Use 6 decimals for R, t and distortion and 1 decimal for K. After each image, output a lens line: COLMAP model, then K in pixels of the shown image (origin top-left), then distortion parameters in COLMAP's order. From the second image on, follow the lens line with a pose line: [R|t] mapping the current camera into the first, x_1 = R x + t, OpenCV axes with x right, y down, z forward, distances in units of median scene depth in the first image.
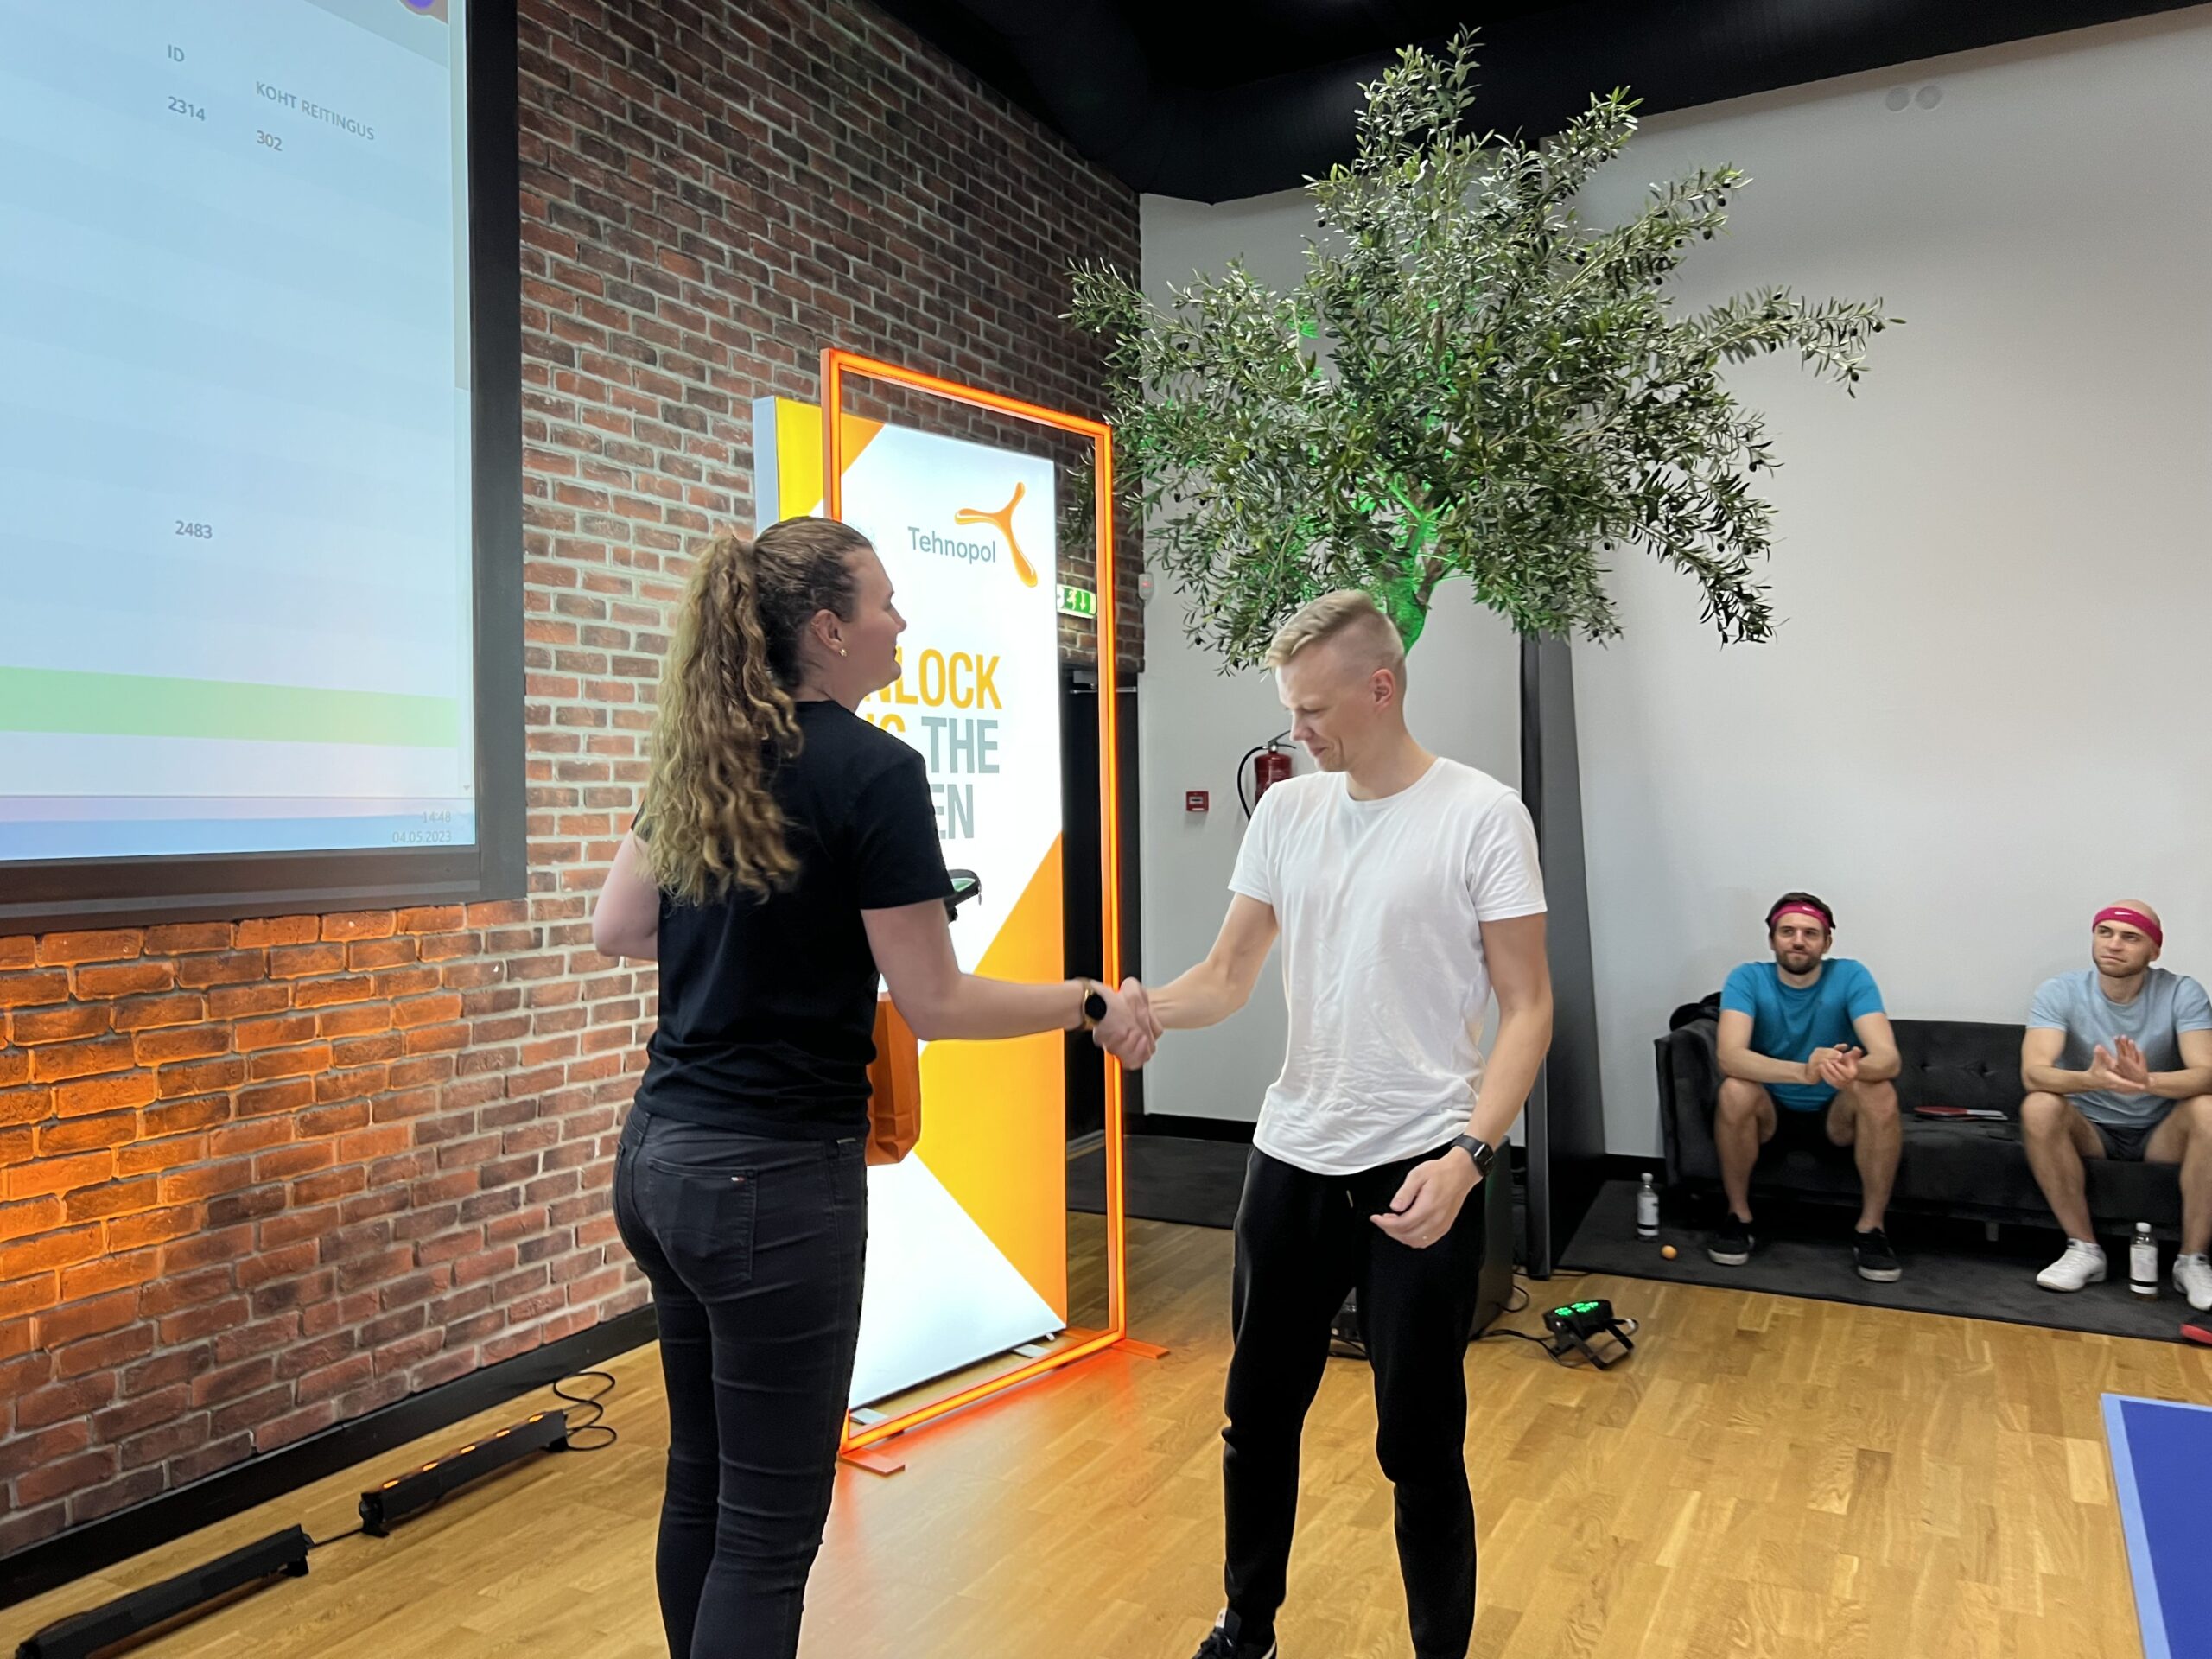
lens RADIAL K [[1675.1, 0, 1076.4], [0, 1675.1, 808.9], [0, 0, 1]] dist [0.026754, -0.024261]
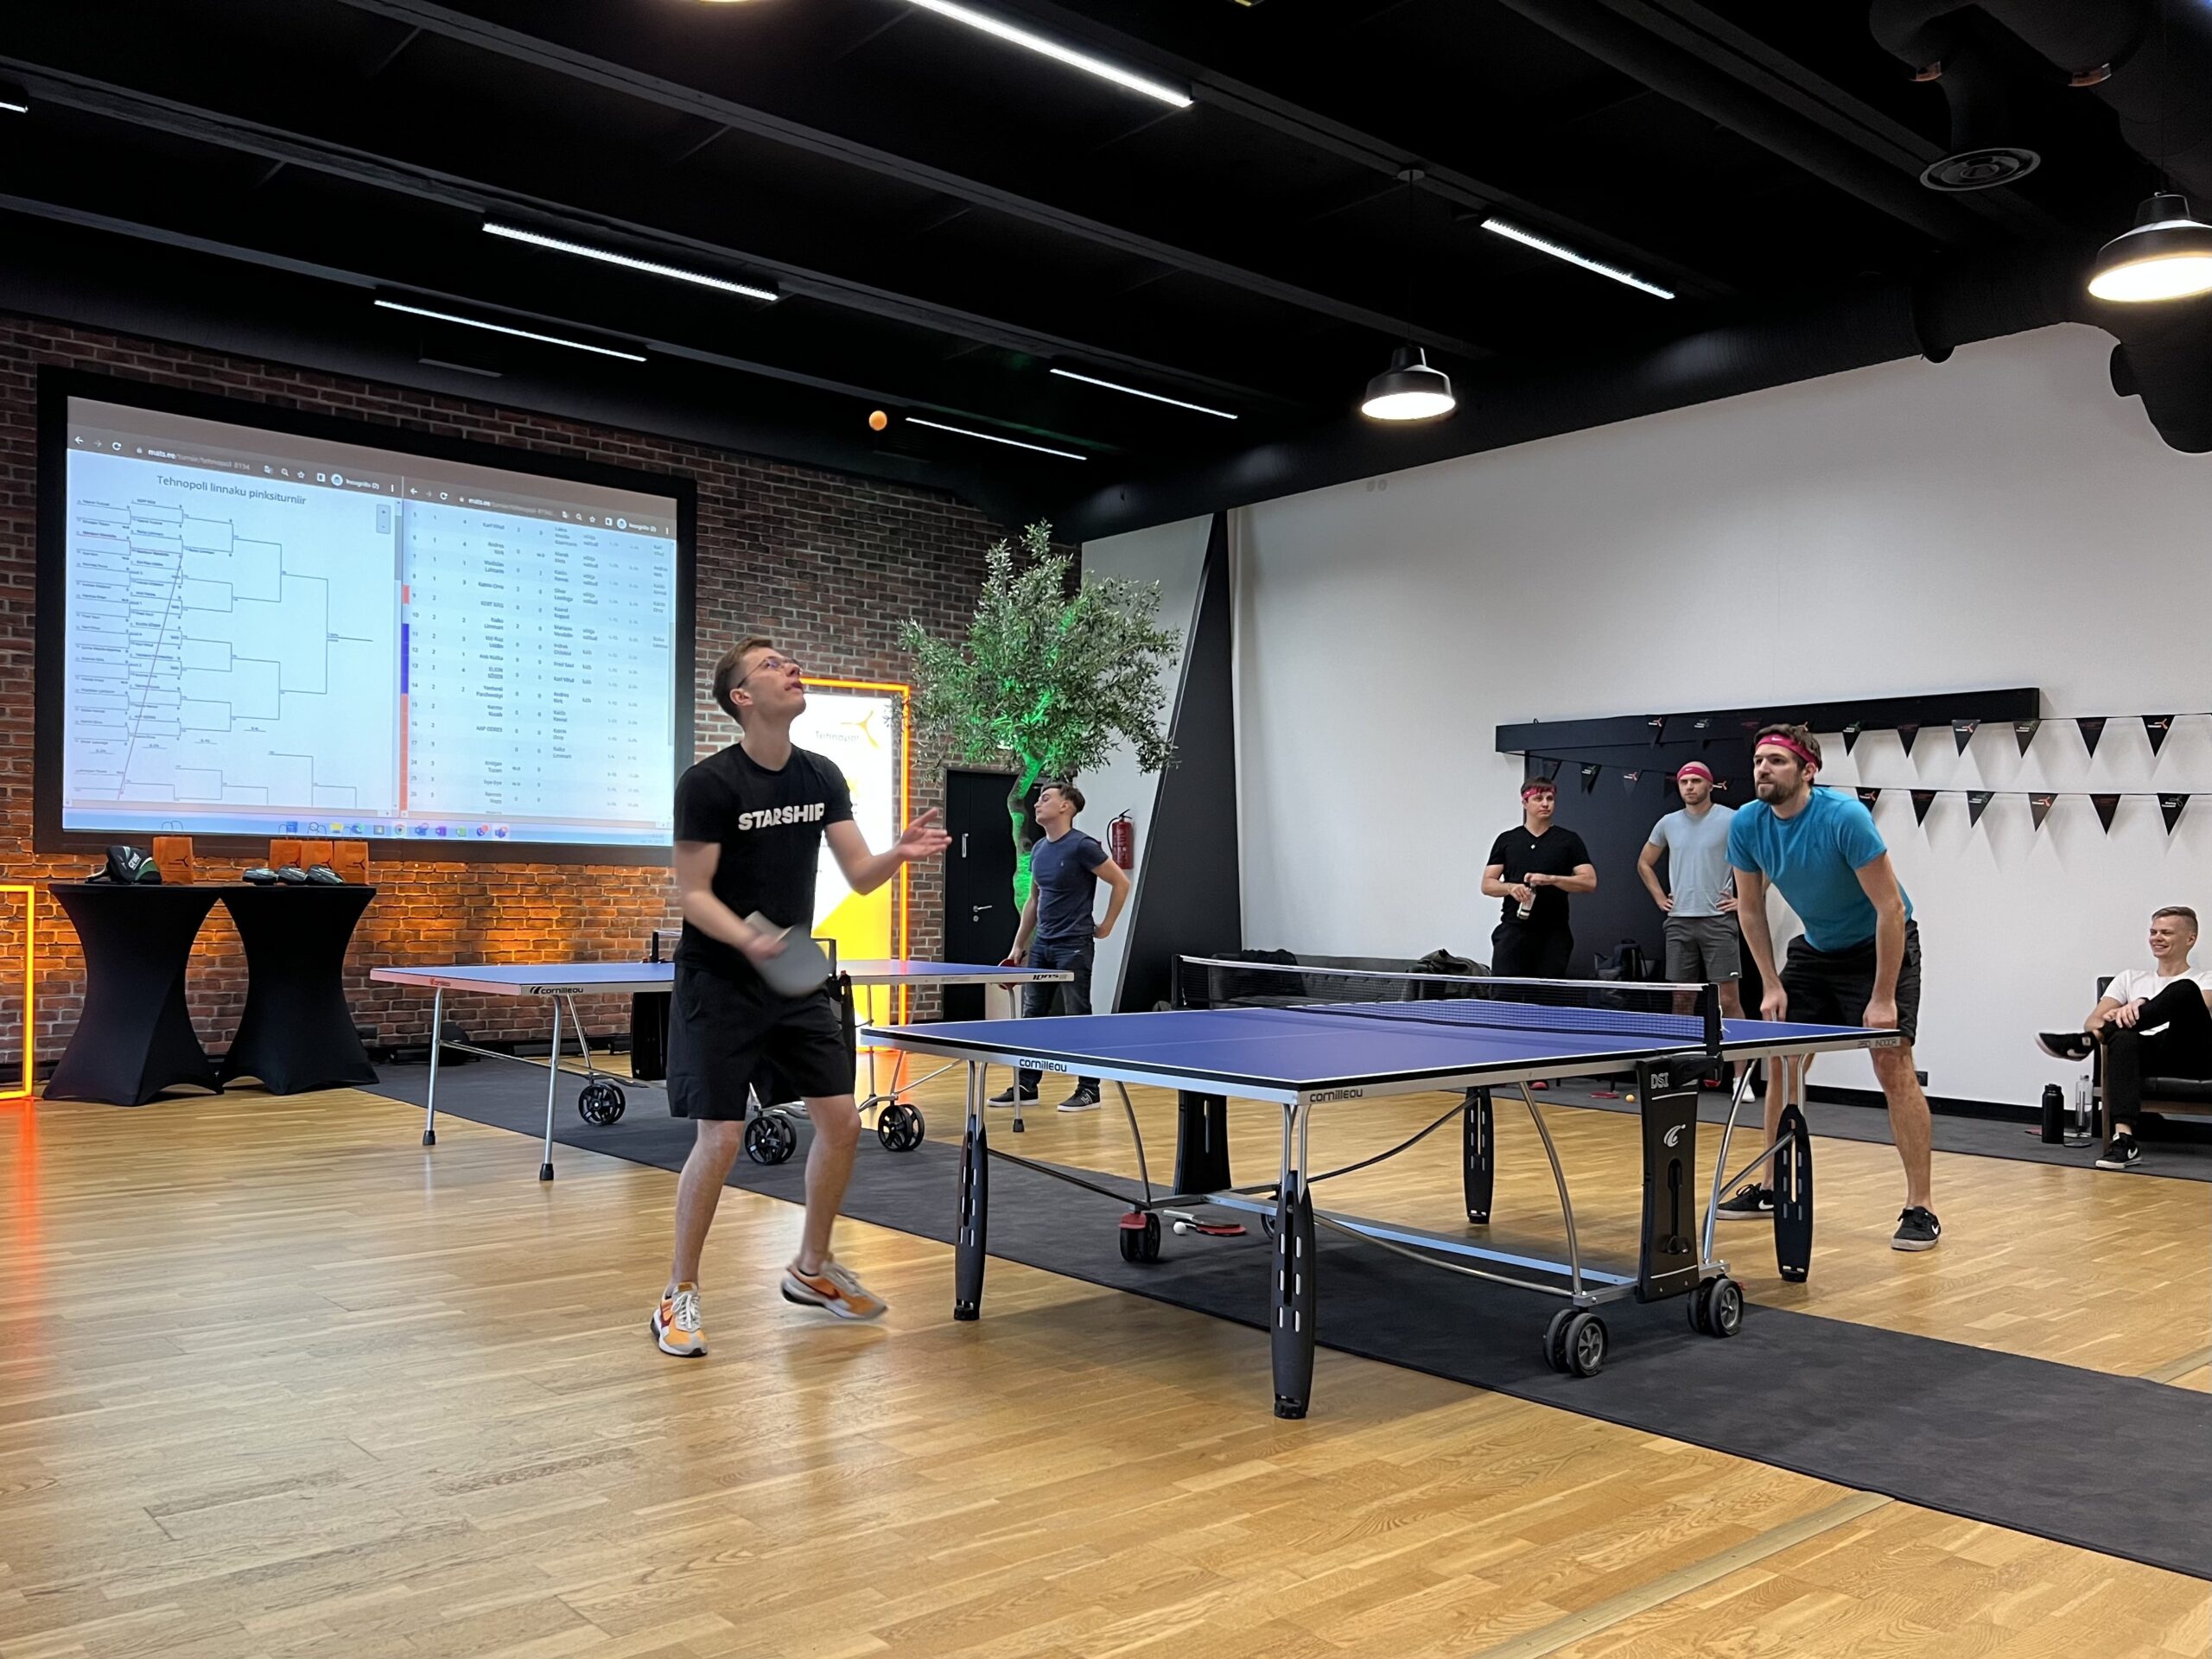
lens RADIAL K [[1758.5, 0, 999.8], [0, 1758.5, 911.9], [0, 0, 1]] dist [0.020353, -0.038780]
pose [[0.922794, 0.030571, -0.384080, 1.204552], [-0.027112, 0.999528, 0.014417, 0.069092], [0.384340, -0.002890, 0.923187, -1.415150]]
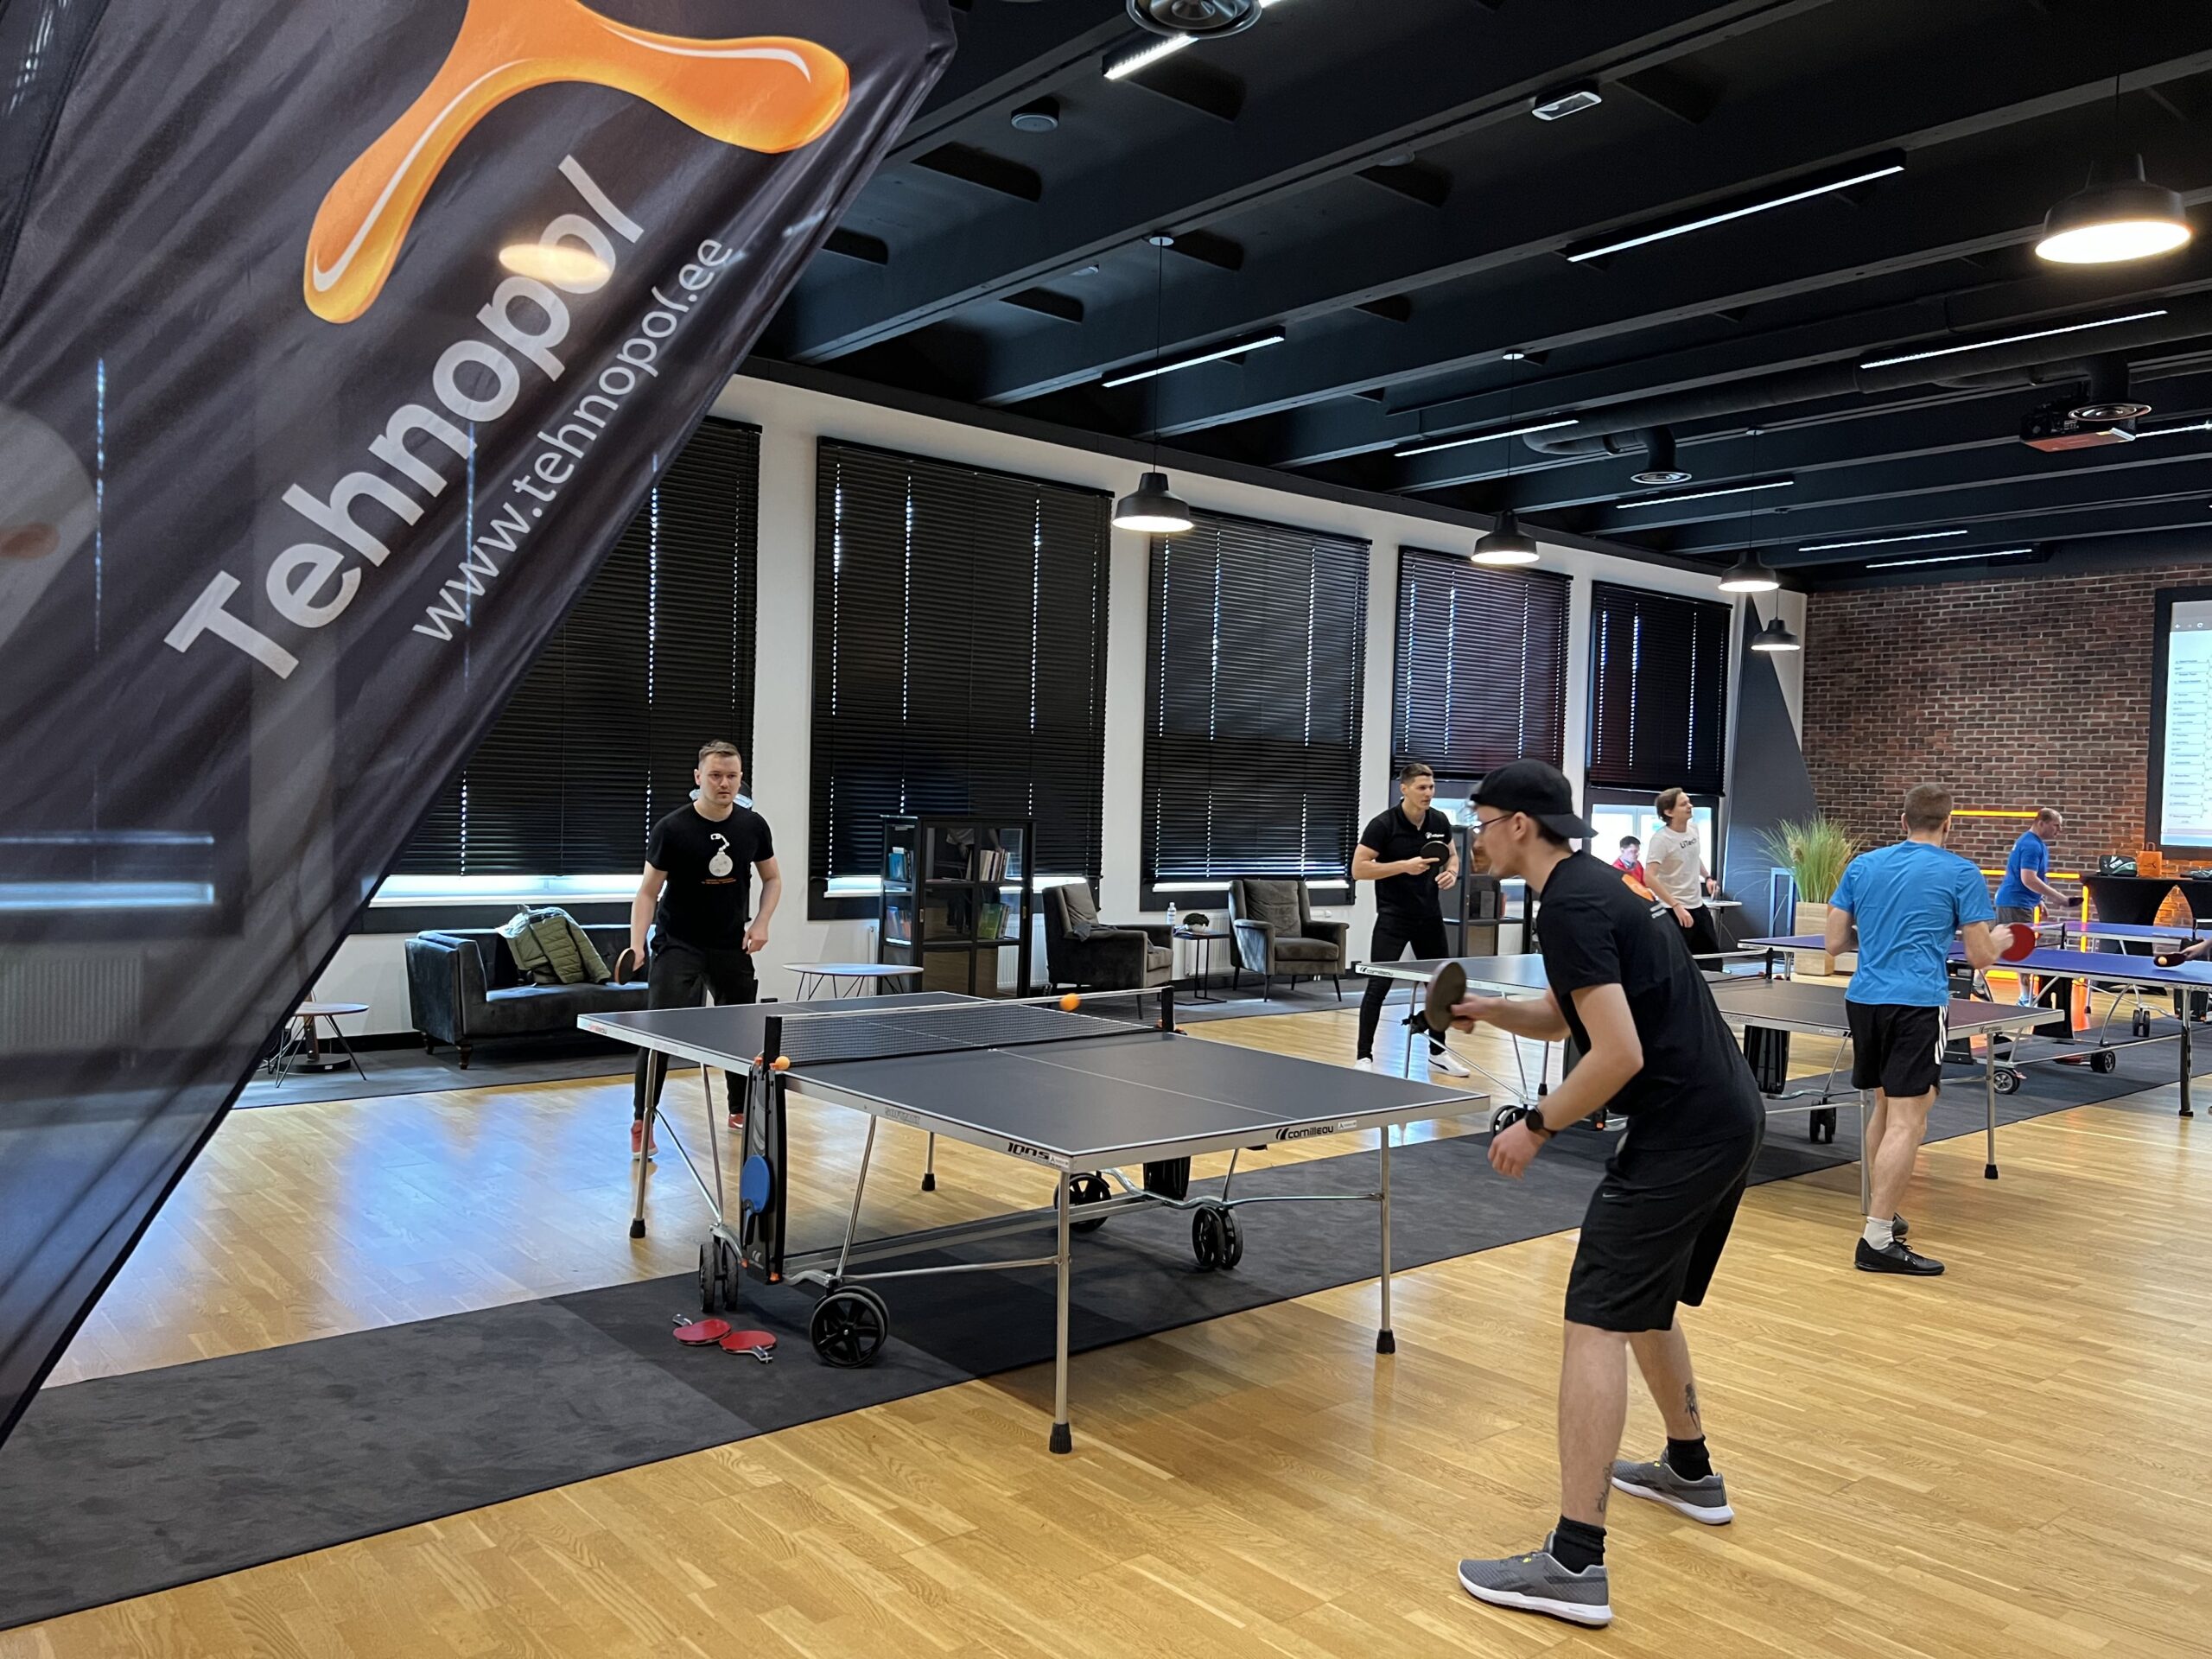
lens RADIAL K [[1675.1, 0, 1109.5], [0, 1675.1, 829.2], [0, 0, 1]] dist [0.026754, -0.024261]
pose [[-0.366619, 0.019870, -0.930159, 3.662547], [-0.028323, 0.999070, 0.032506, -0.063922], [0.929940, 0.038262, -0.365715, -0.631463]]
